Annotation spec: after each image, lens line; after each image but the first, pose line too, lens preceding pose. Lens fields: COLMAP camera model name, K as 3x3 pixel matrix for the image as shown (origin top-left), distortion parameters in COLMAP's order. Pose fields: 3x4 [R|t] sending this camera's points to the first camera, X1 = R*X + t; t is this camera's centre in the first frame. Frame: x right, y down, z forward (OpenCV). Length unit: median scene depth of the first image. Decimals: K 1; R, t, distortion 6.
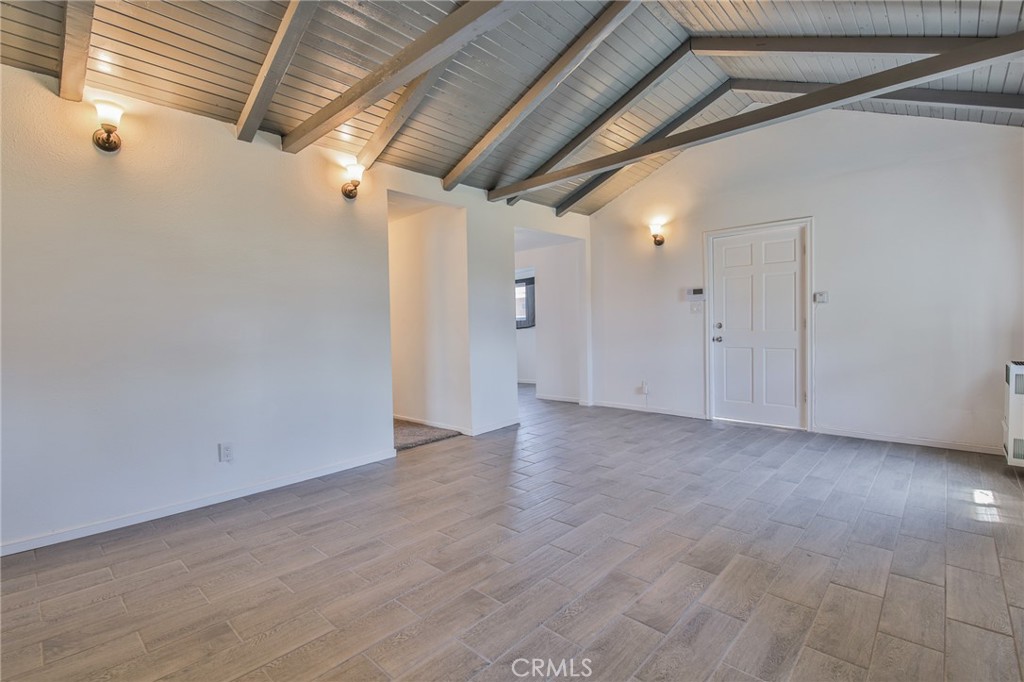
lens RADIAL K [[467.8, 0, 513.7], [0, 467.8, 337.7], [0, 0, 1]] dist [-0.011888, -0.006134]
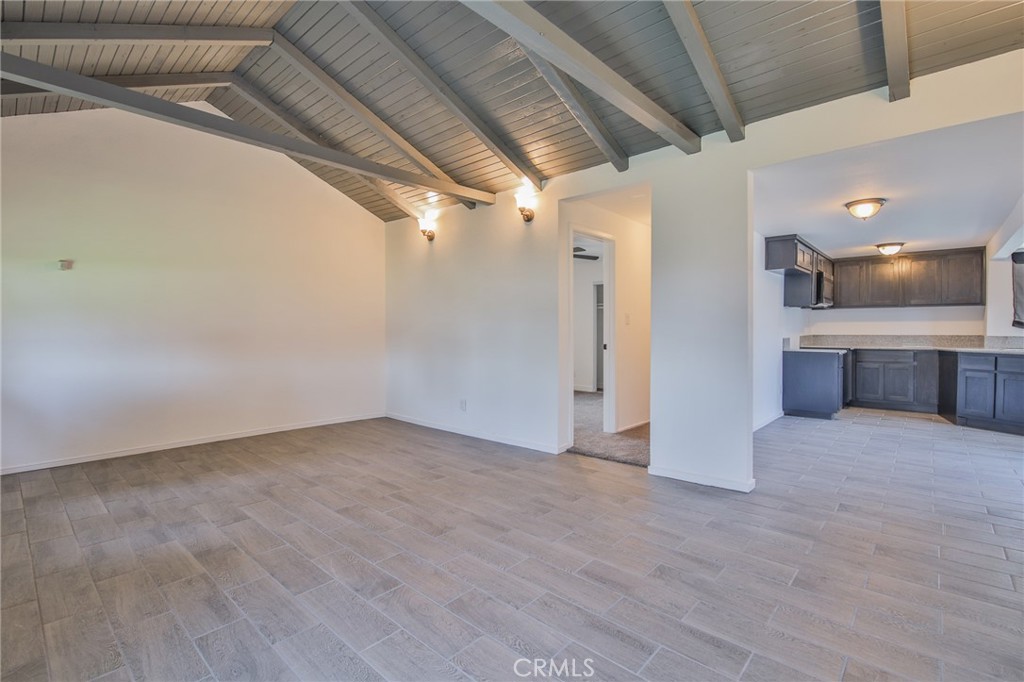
lens RADIAL K [[467.8, 0, 510.3], [0, 467.8, 335.9], [0, 0, 1]] dist [-0.011888, -0.006134]
pose [[0.017811, 0.036010, -0.999193, 1.300701], [-0.029272, 0.998942, 0.035479, -0.073642], [0.999413, 0.028616, 0.018846, 1.444896]]
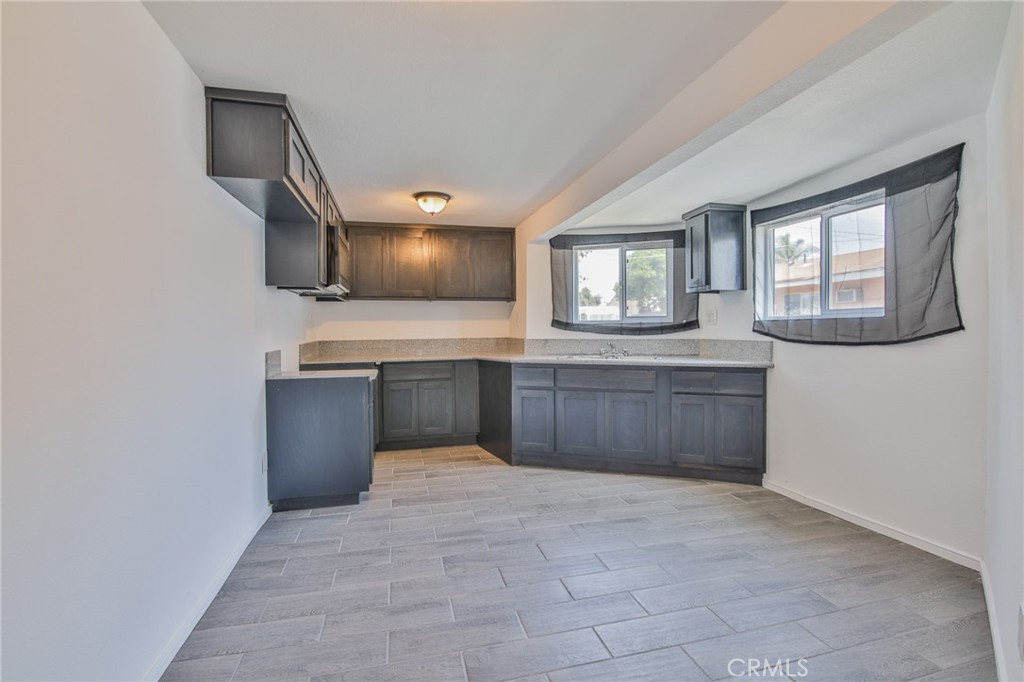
lens RADIAL K [[467.8, 0, 514.9], [0, 467.8, 335.4], [0, 0, 1]] dist [-0.011888, -0.006134]
pose [[0.845032, 0.022225, -0.534253, -0.055061], [-0.025697, 0.999669, 0.000941, -0.077009], [0.534098, 0.012934, 0.845324, 2.326229]]
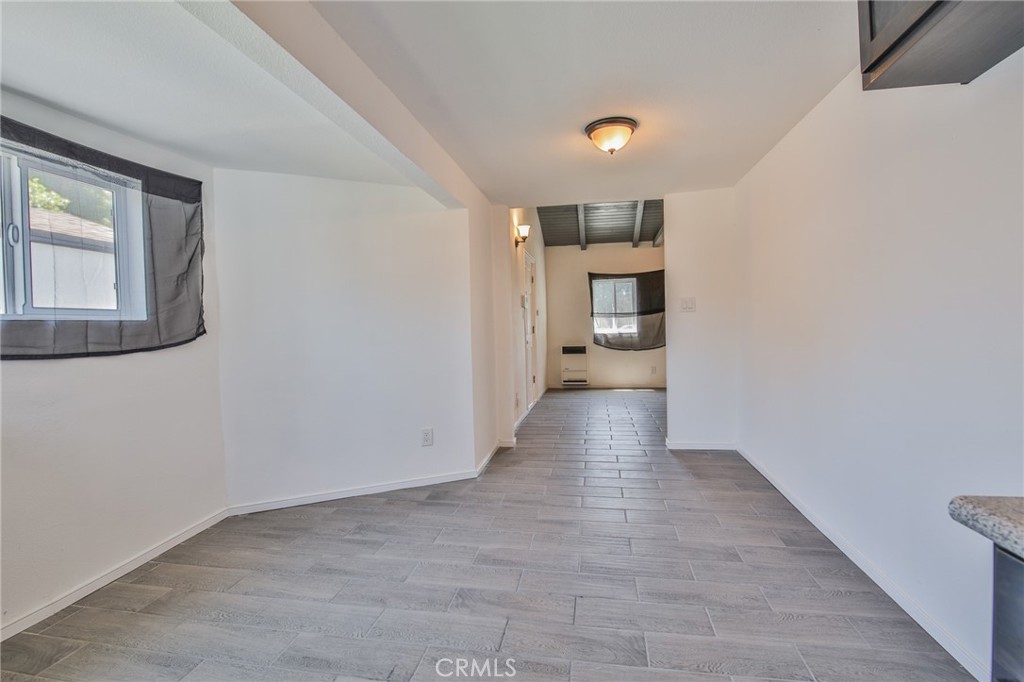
lens RADIAL K [[467.8, 0, 511.8], [0, 467.8, 336.7], [0, 0, 1]] dist [-0.011888, -0.006134]
pose [[-0.546096, 0.020053, 0.837483, -1.152739], [0.063421, 0.997834, 0.017463, -0.074765], [-0.835319, 0.062651, -0.546185, 3.571938]]
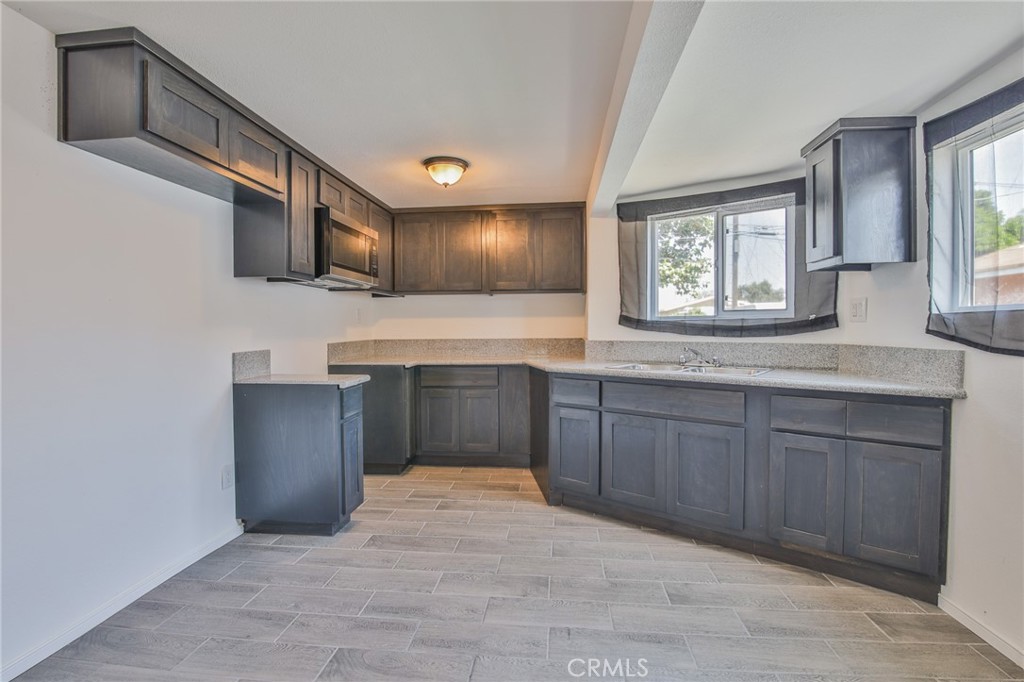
lens RADIAL K [[467.8, 0, 513.6], [0, 467.8, 336.0], [0, 0, 1]] dist [-0.011888, -0.006134]
pose [[0.613745, 0.031283, -0.788884, -0.007065], [-0.032358, 0.999372, 0.014455, -0.089946], [0.788841, 0.016655, 0.614372, 2.862727]]
